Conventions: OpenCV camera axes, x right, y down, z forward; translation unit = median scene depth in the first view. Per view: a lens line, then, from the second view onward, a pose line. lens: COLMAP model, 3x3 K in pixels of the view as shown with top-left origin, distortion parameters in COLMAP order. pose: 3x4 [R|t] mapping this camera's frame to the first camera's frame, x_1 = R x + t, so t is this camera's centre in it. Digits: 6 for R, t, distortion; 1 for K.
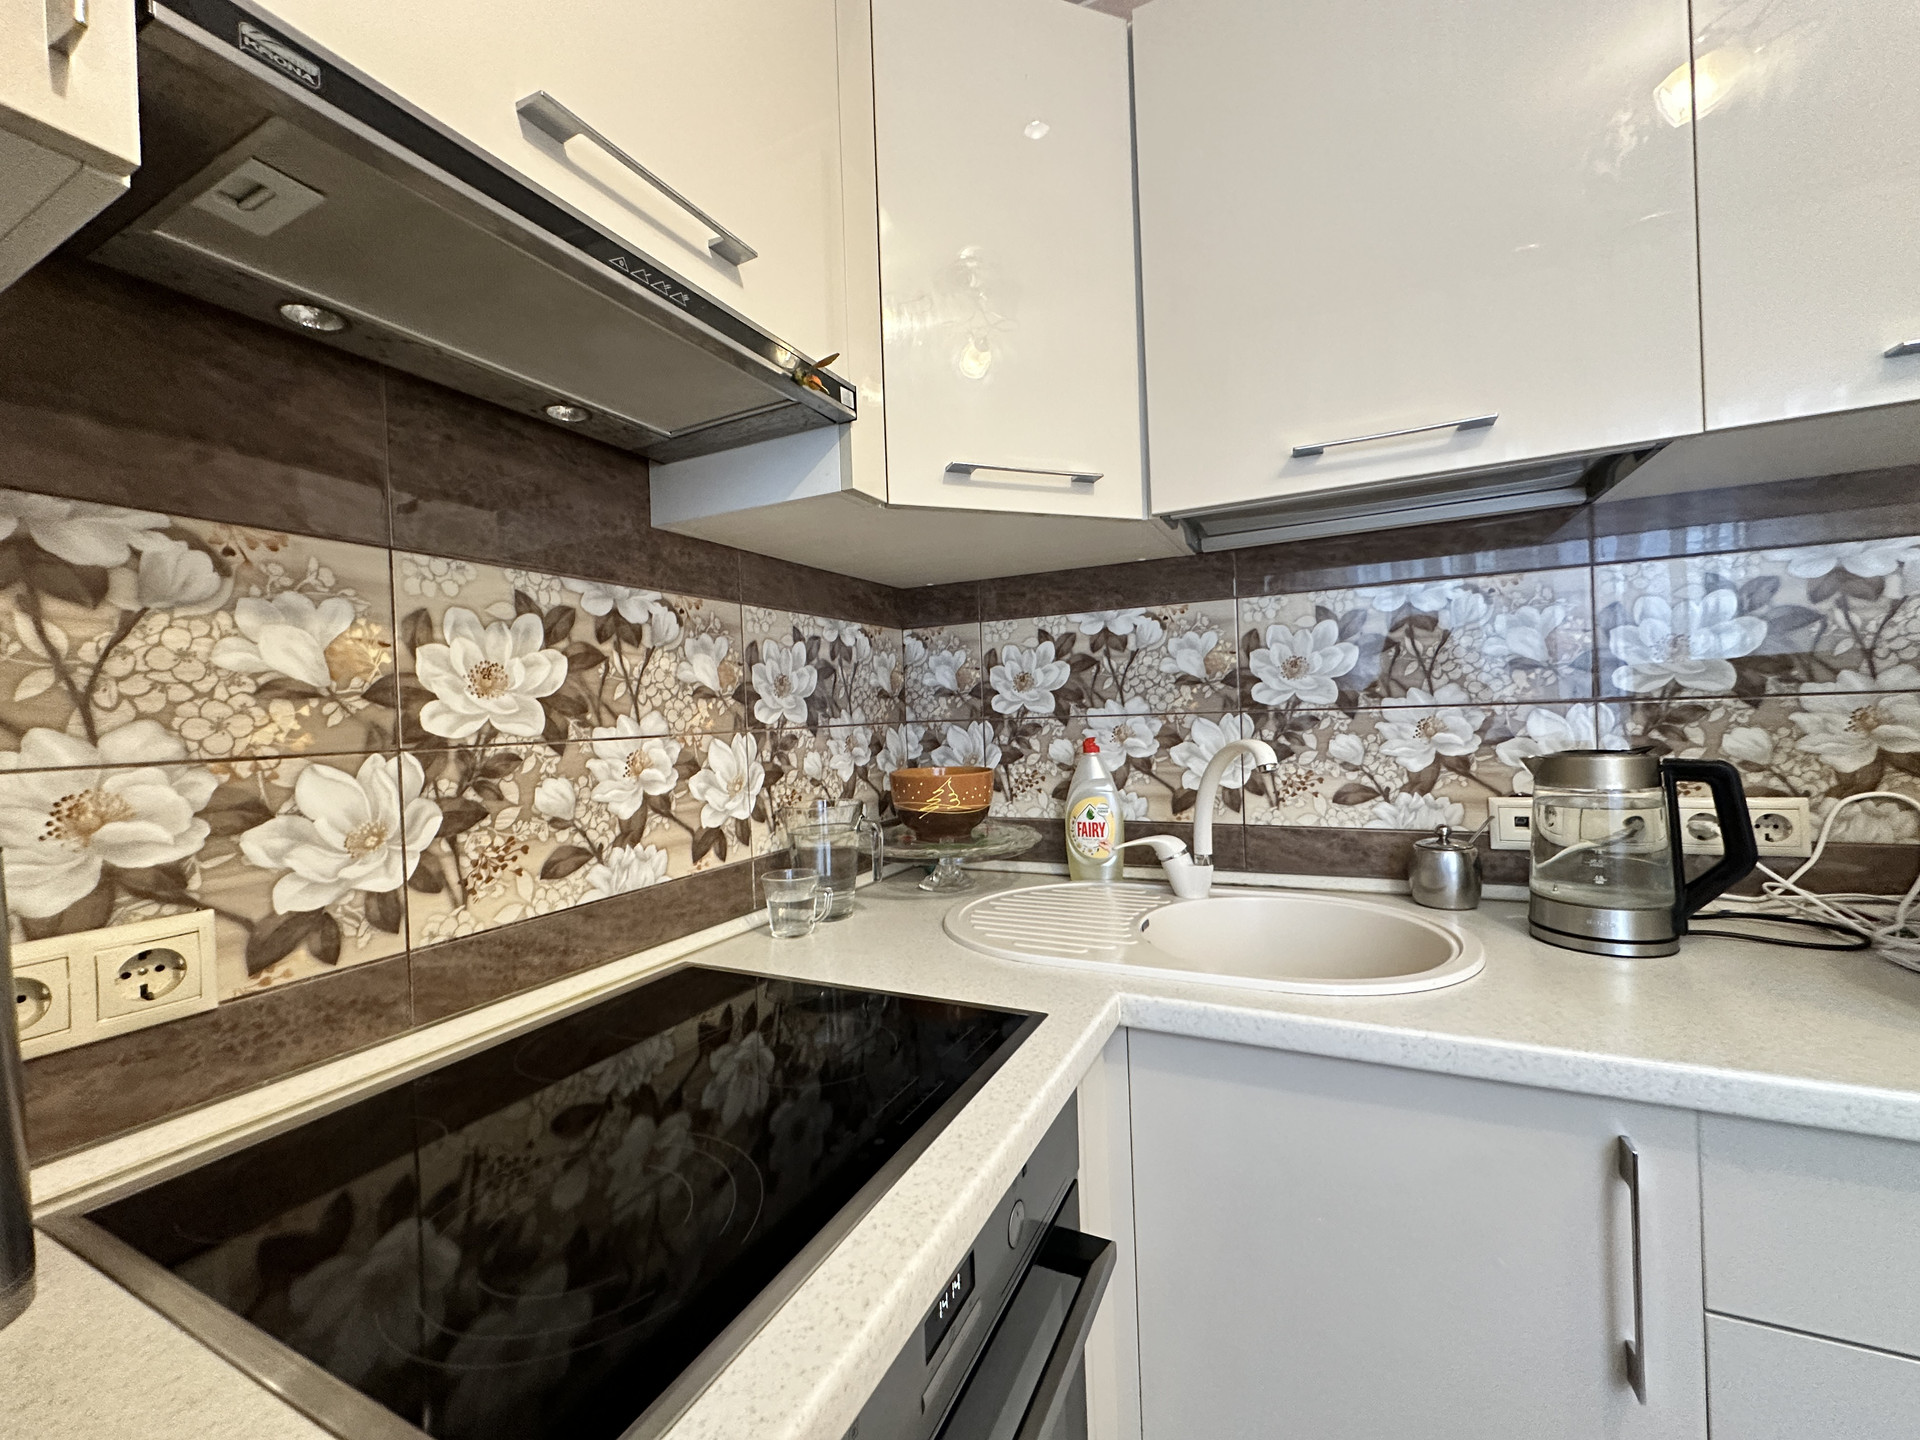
lens RADIAL K [[769.5, 0, 959.4], [0, 769.5, 716.9], [0, 0, 1]] dist [-0.000920, 0.000996]
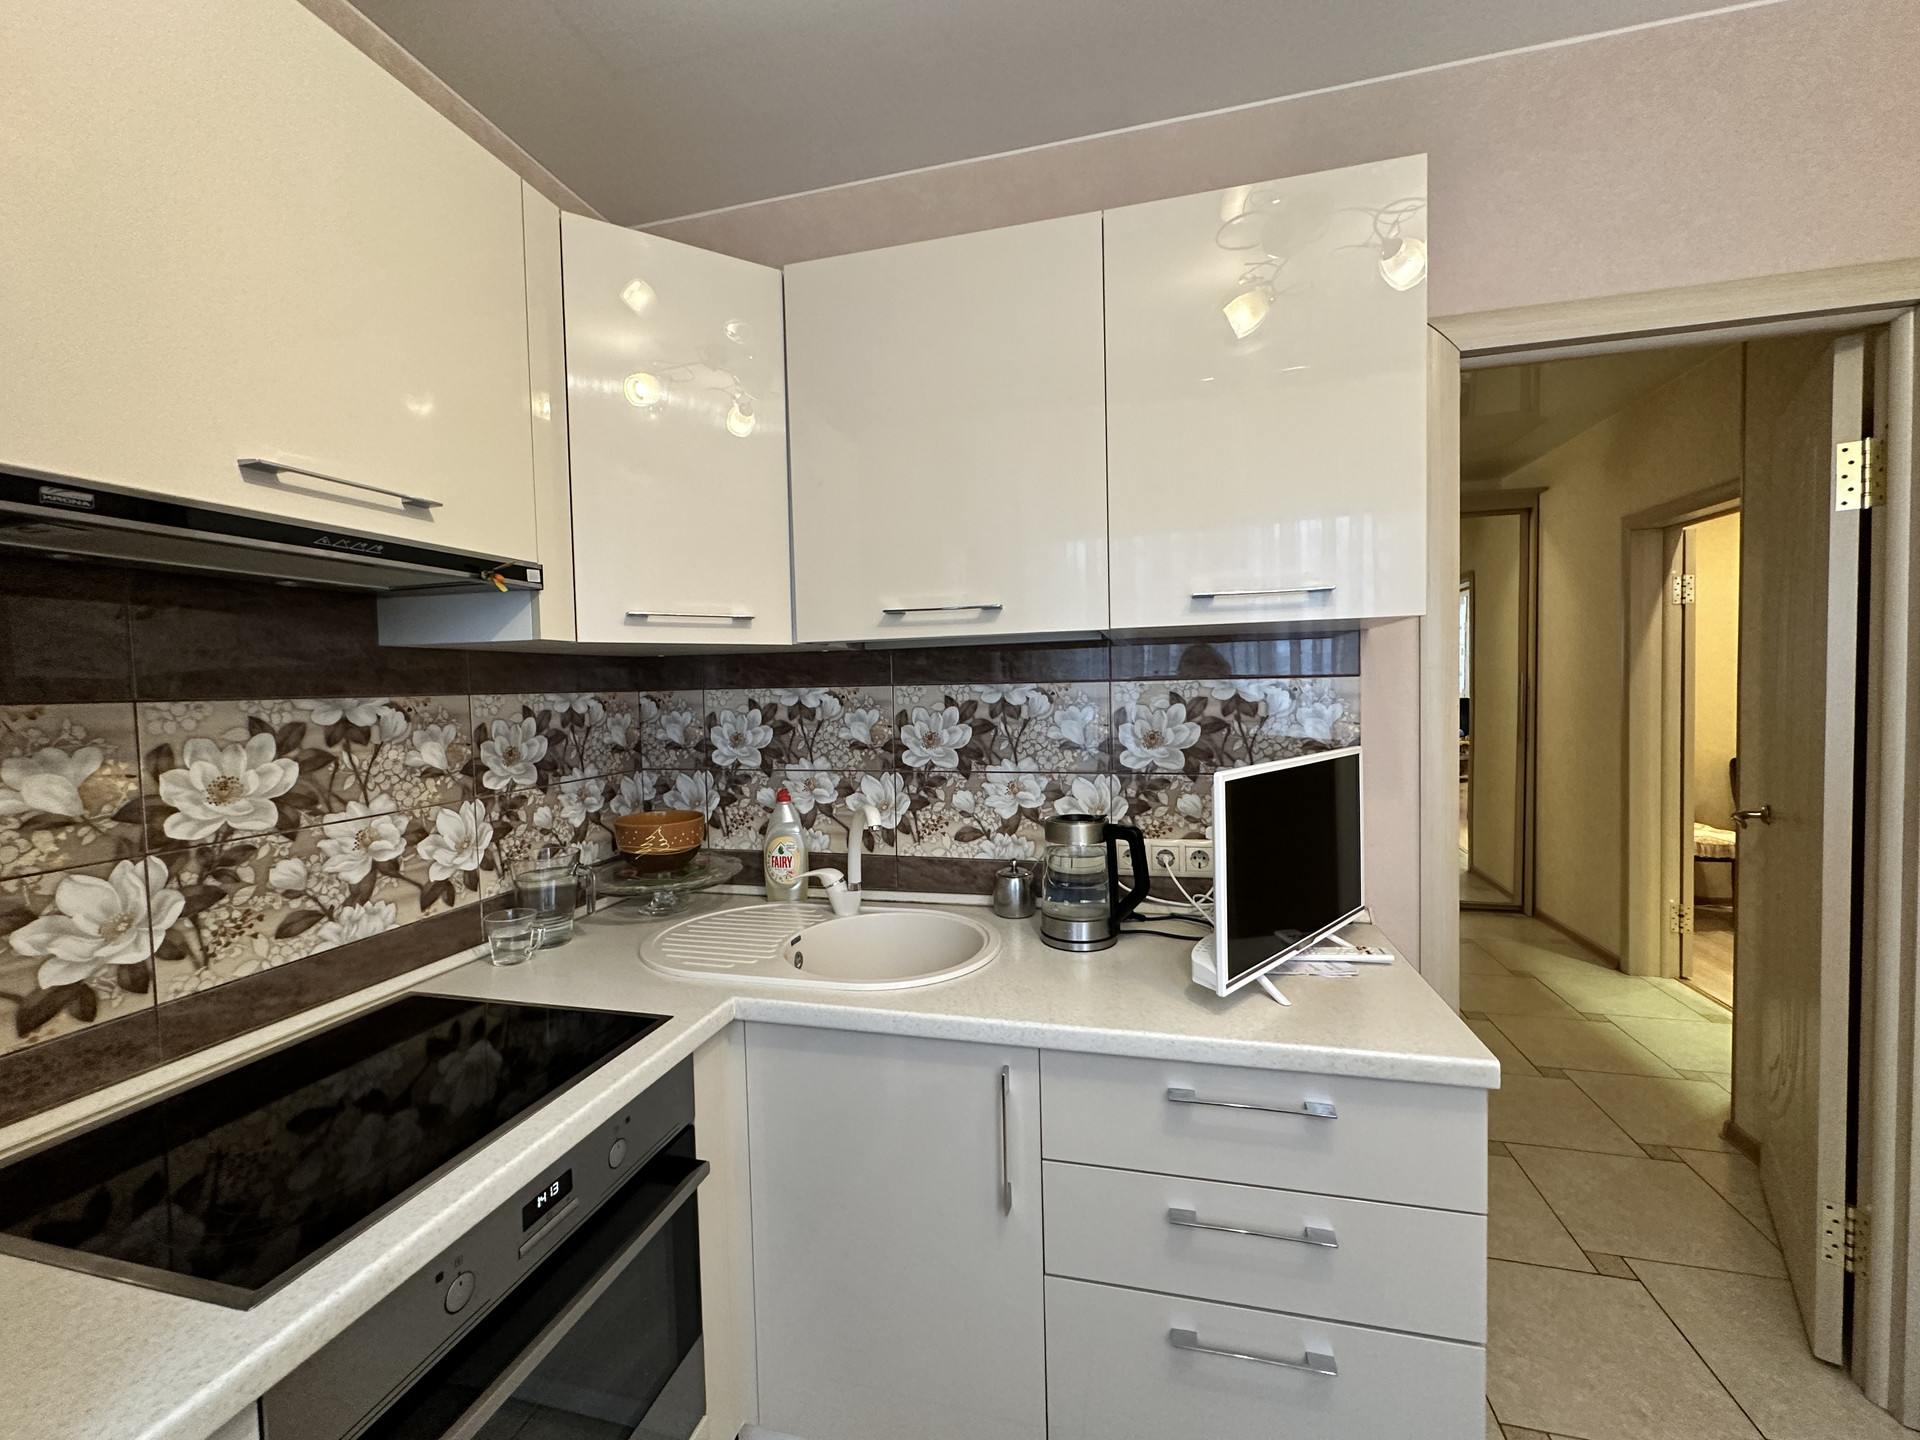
lens RADIAL K [[769.5, 0, 960.9], [0, 769.5, 716.4], [0, 0, 1]] dist [-0.000920, 0.000996]
pose [[0.978876, 0.007579, 0.204314, 0.280730], [-0.013870, 0.999472, 0.029376, -0.193169], [-0.203983, -0.031589, 0.978465, -0.432937]]
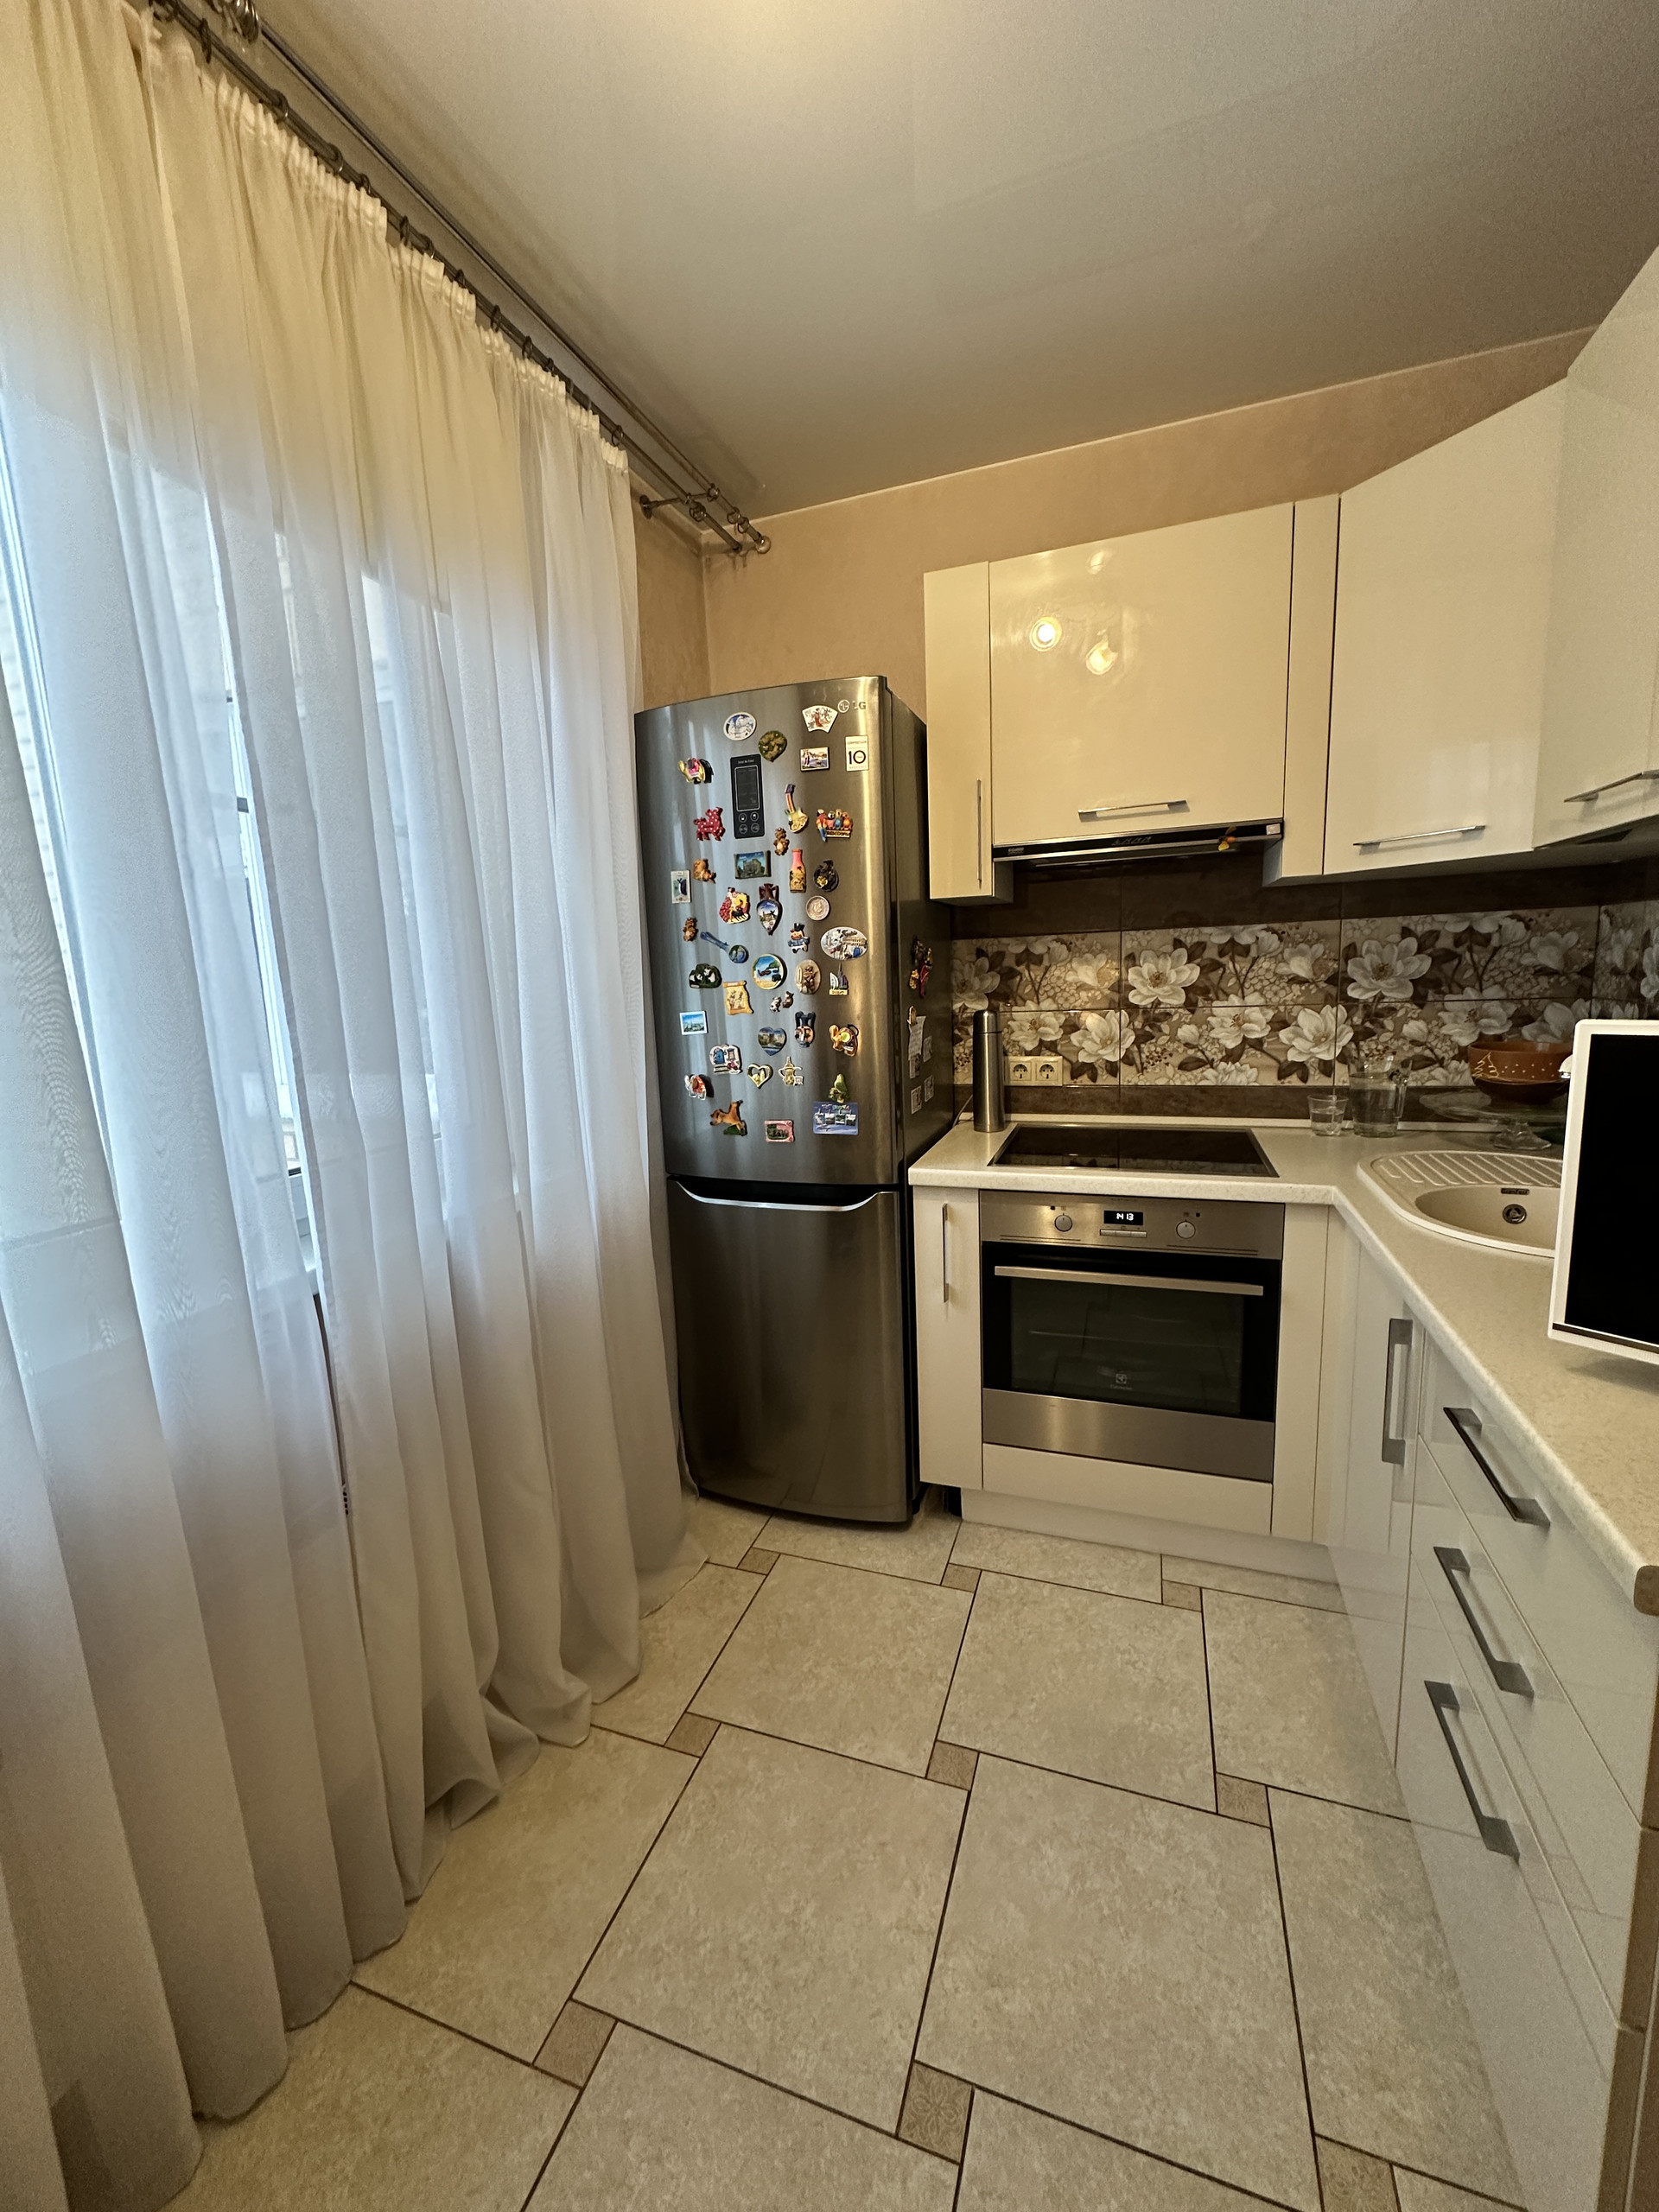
lens RADIAL K [[886.5, 0, 822.7], [0, 886.5, 1114.3], [0, 0, 1]] dist [-0.000920, 0.000996]
pose [[0.106202, 0.198990, -0.974230, 1.678334], [0.037303, 0.978284, 0.203885, -0.200192], [0.993645, -0.057994, 0.096472, -0.248453]]
